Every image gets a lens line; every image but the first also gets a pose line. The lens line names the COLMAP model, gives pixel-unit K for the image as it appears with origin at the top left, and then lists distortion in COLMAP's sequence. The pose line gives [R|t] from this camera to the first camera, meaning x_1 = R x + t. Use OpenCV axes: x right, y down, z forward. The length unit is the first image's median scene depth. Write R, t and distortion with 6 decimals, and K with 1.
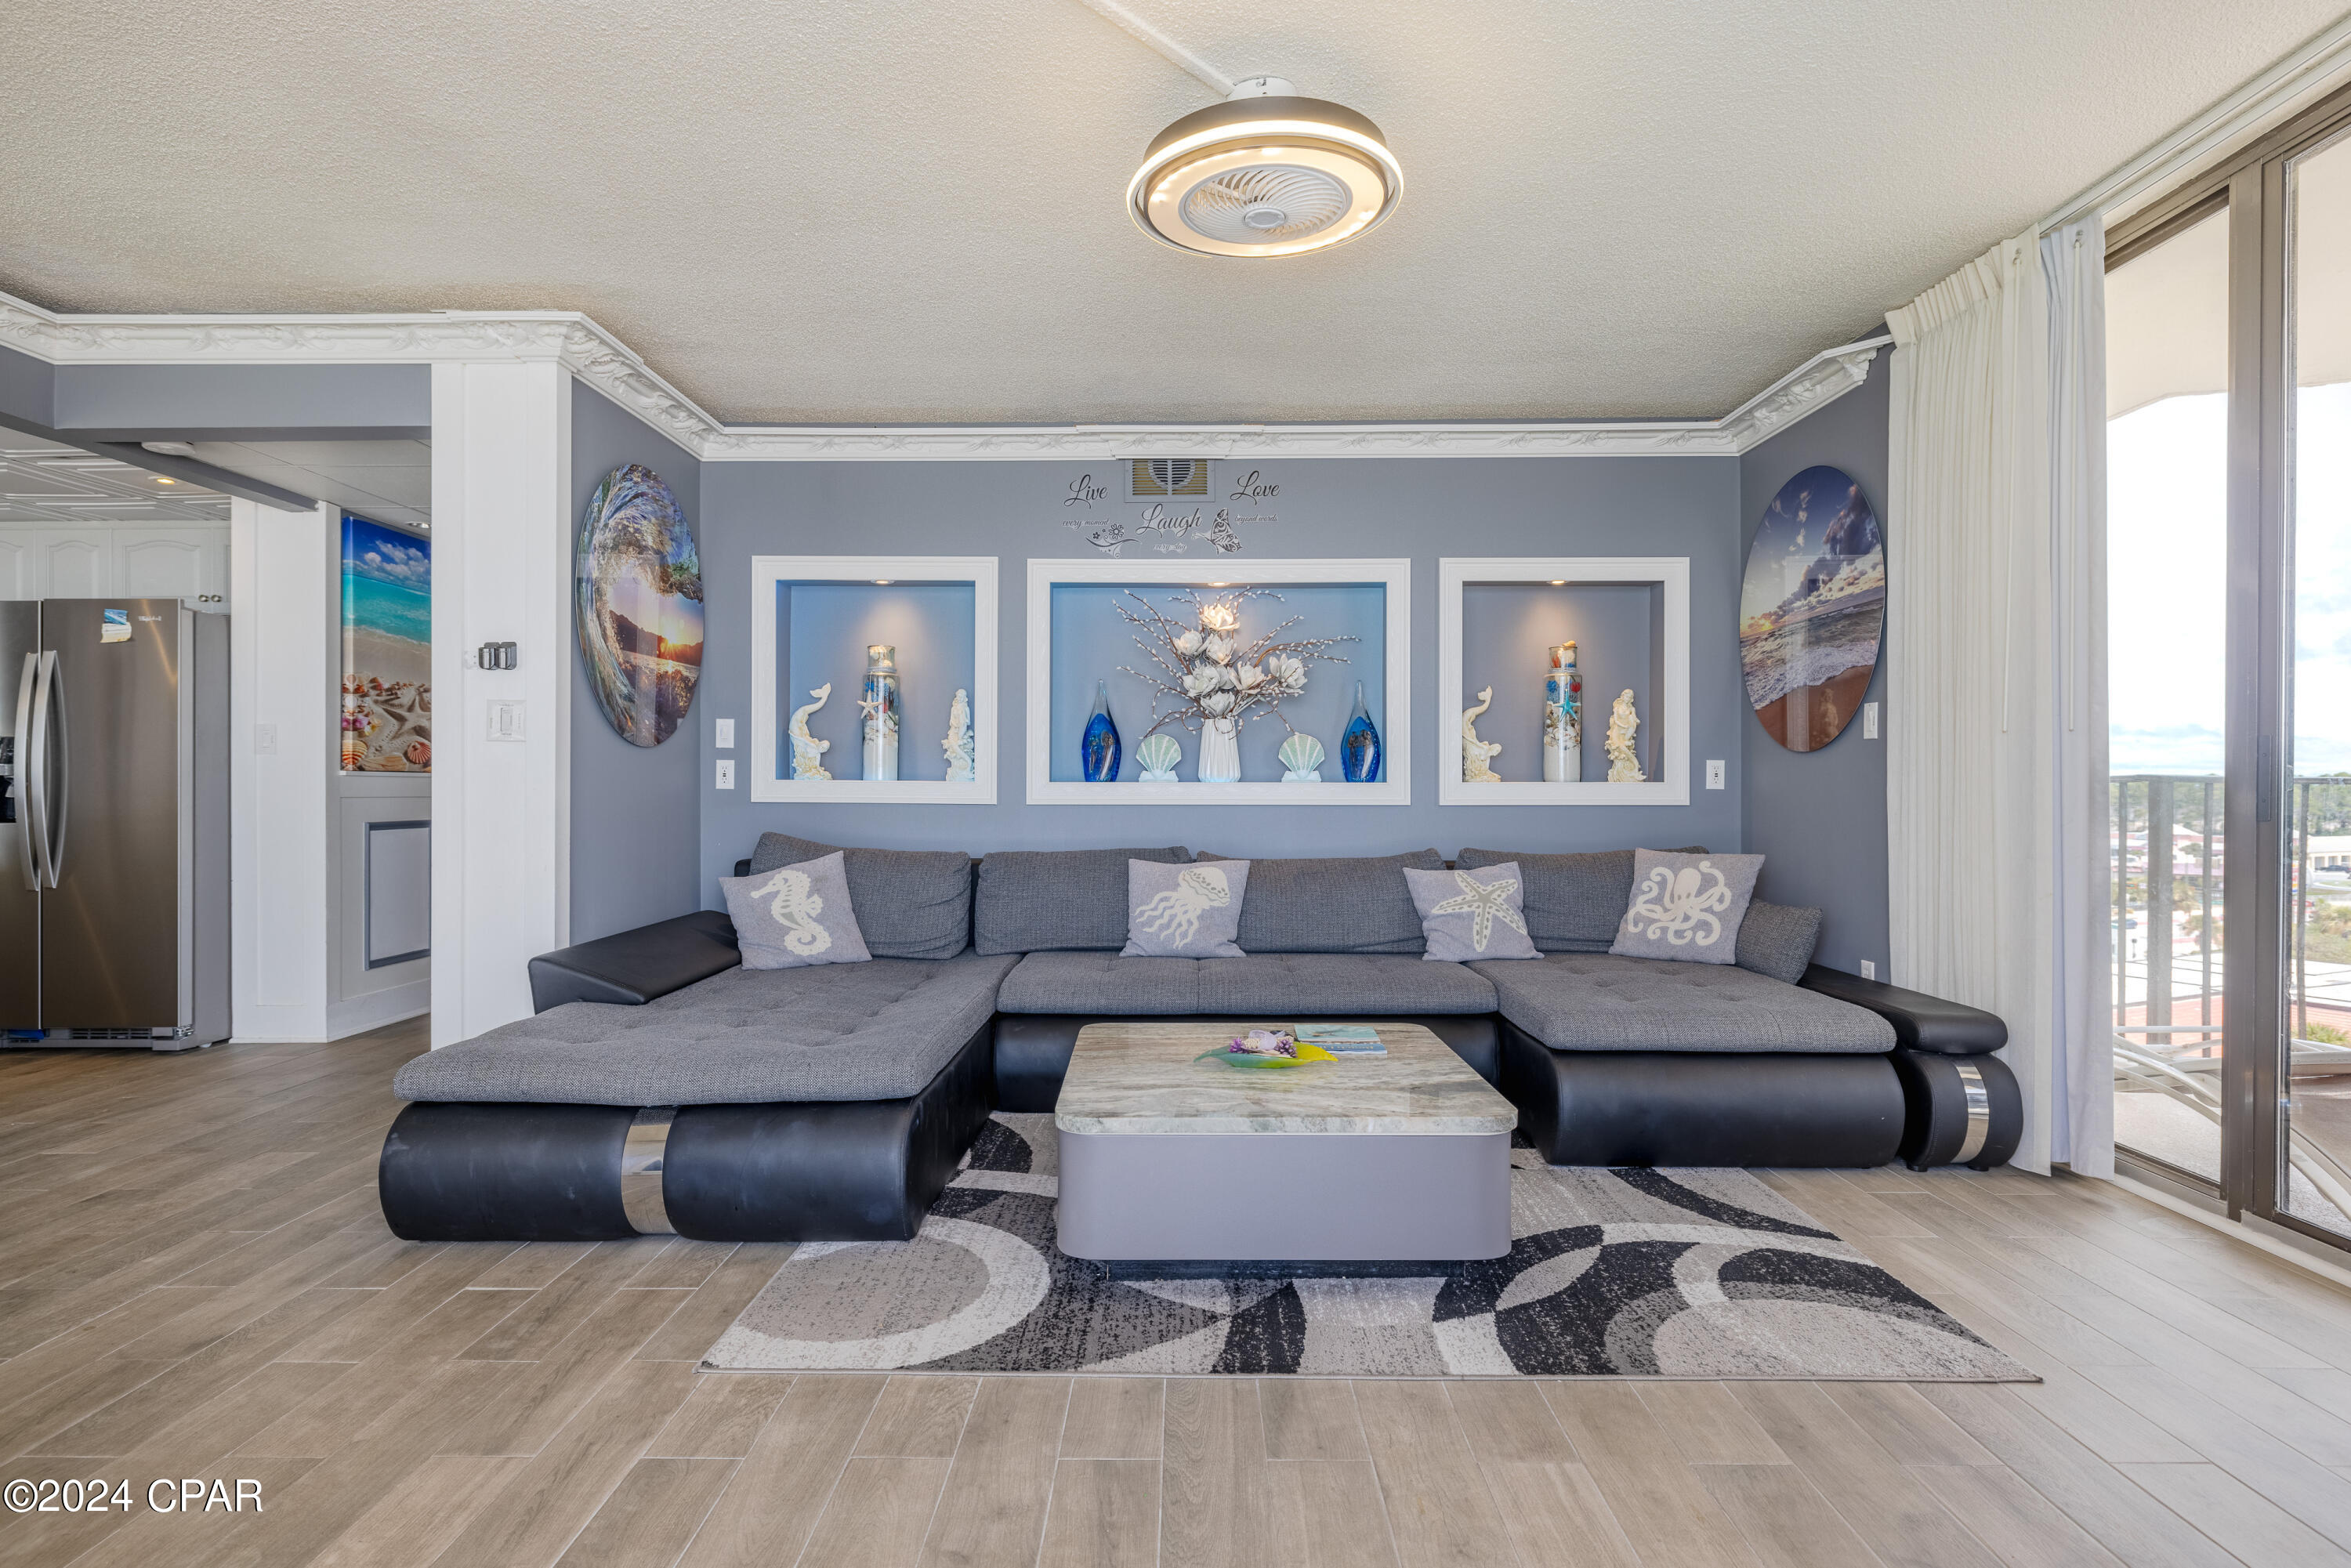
lens RADIAL K [[1235.6, 0, 1172.5], [0, 1235.6, 787.1], [0, 0, 1]] dist [-0.000595, -0.000089]
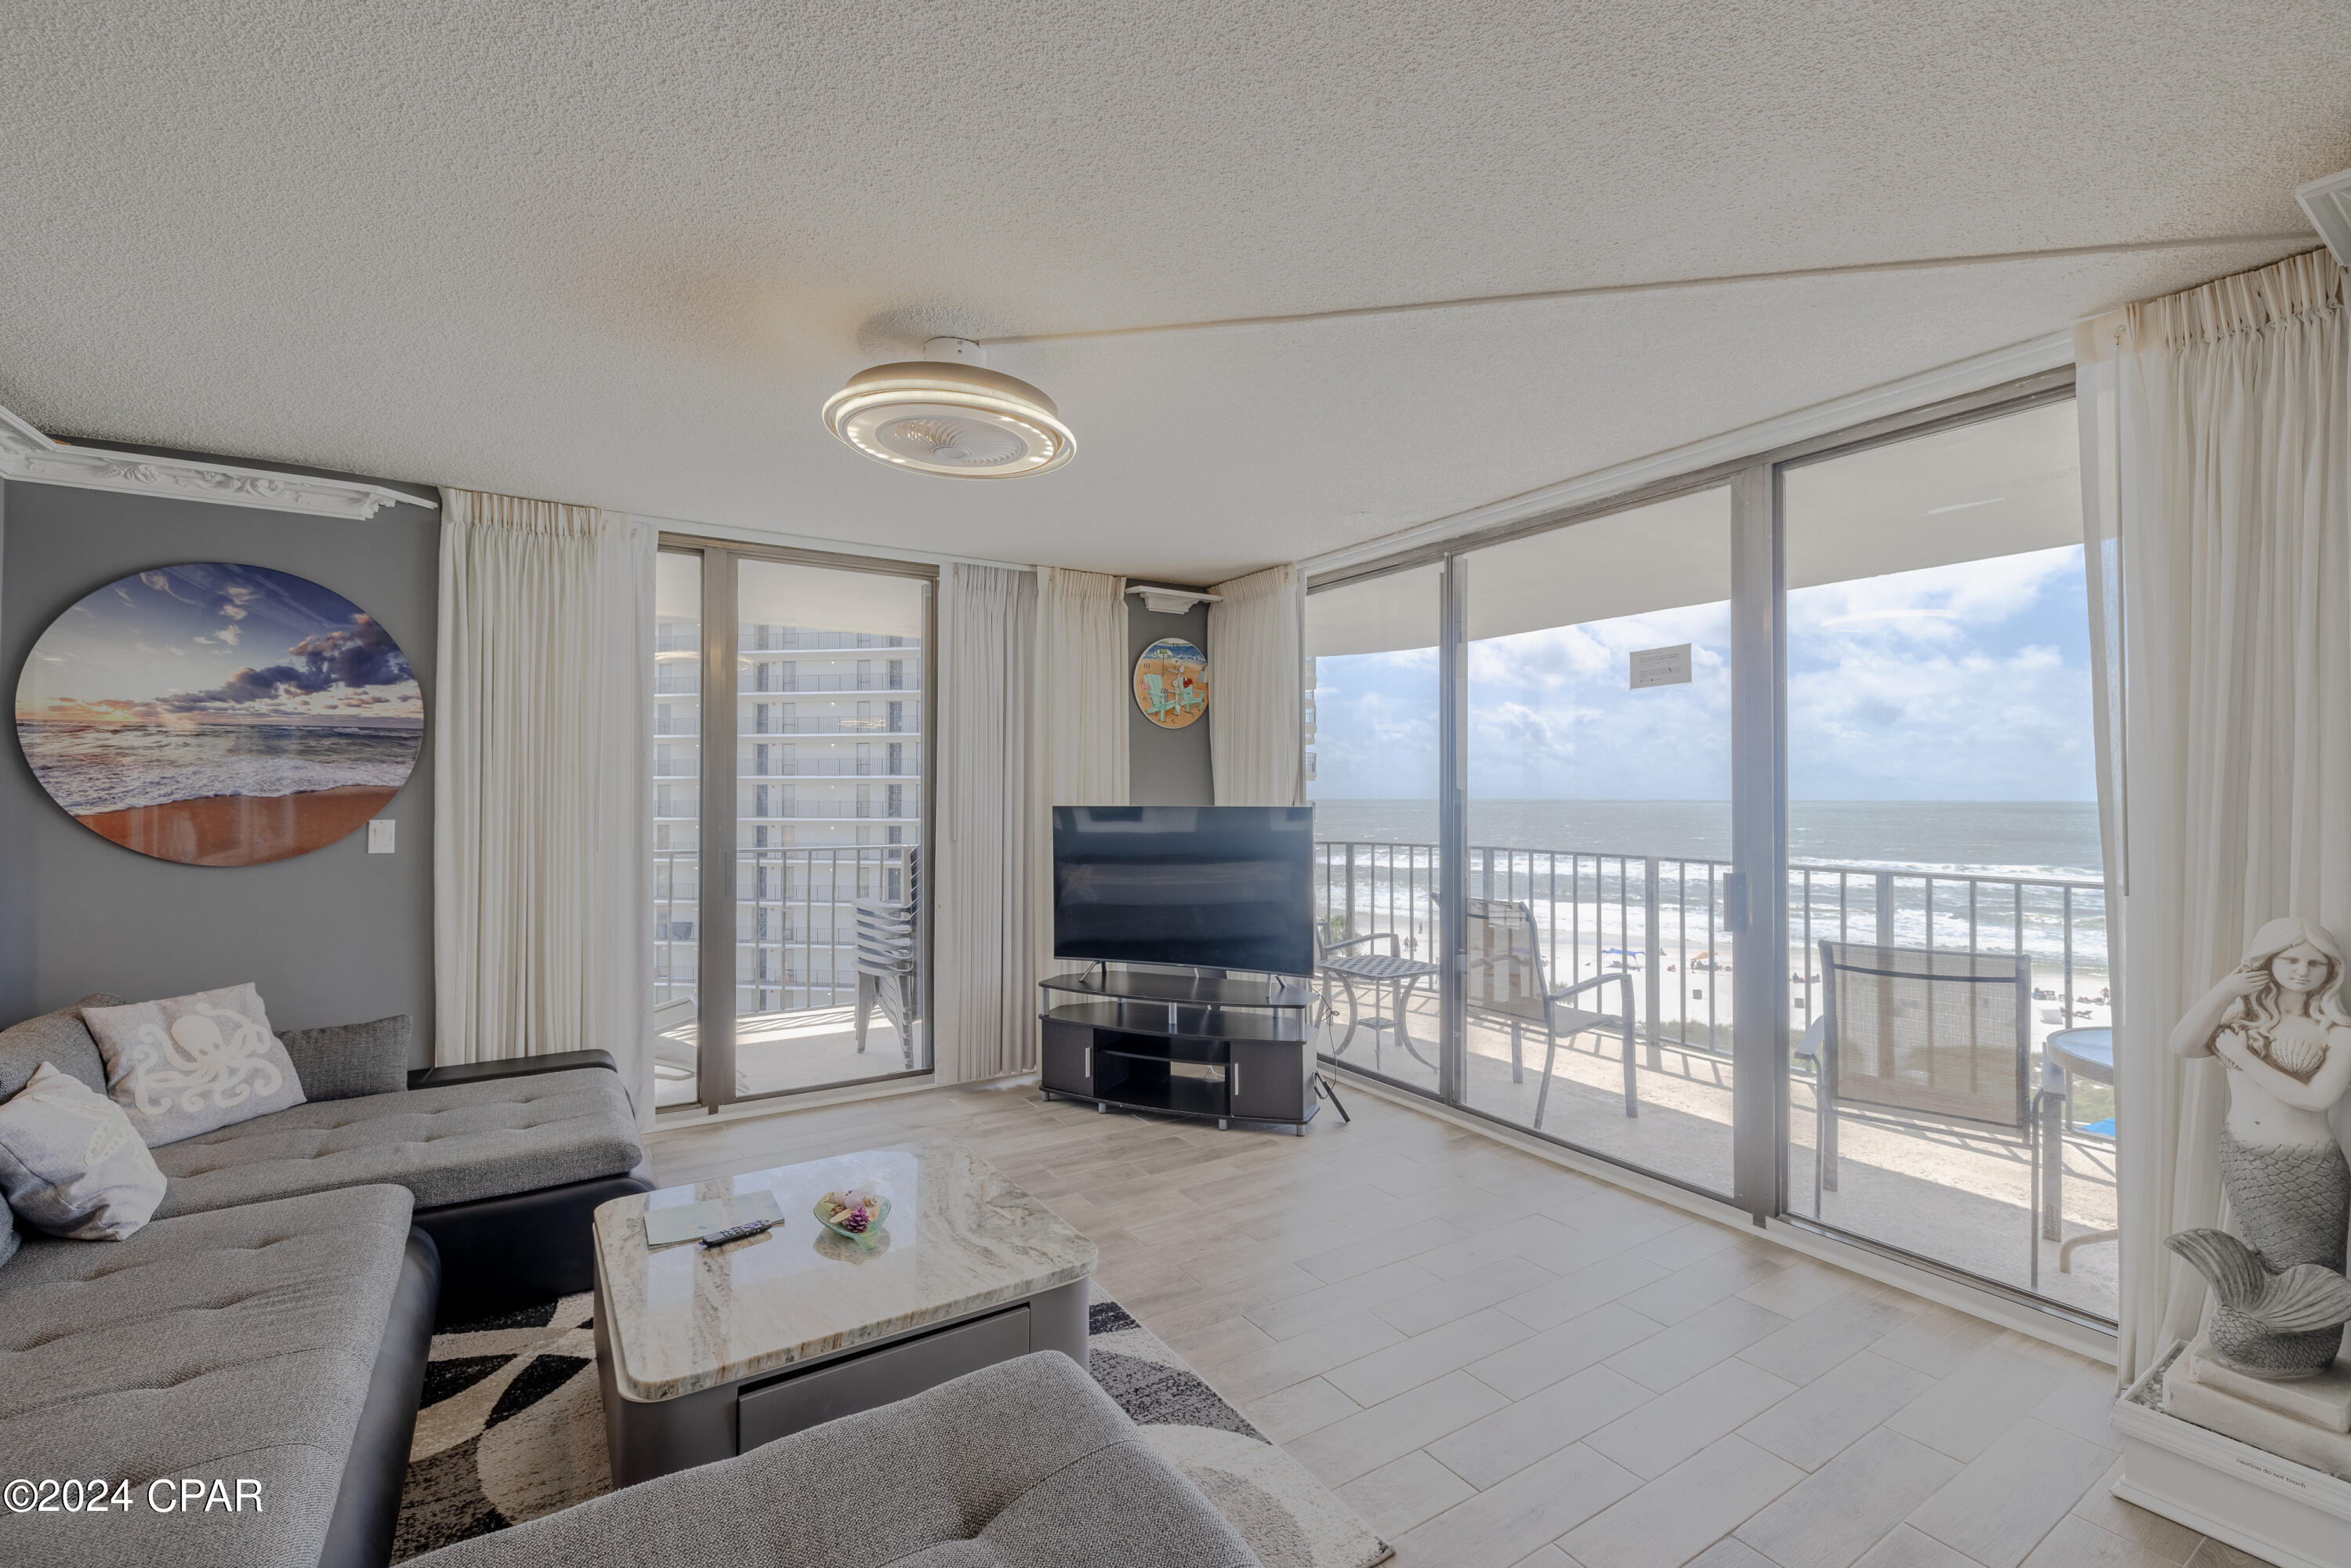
lens RADIAL K [[1006.1, 0, 1166.6], [0, 1006.1, 797.1], [0, 0, 1]] dist [-0.000933, 0.001360]
pose [[-0.554728, -0.002776, 0.832027, -0.555769], [-0.005696, 0.999984, -0.000461, -0.092815], [-0.832013, -0.004995, -0.554734, 0.921008]]
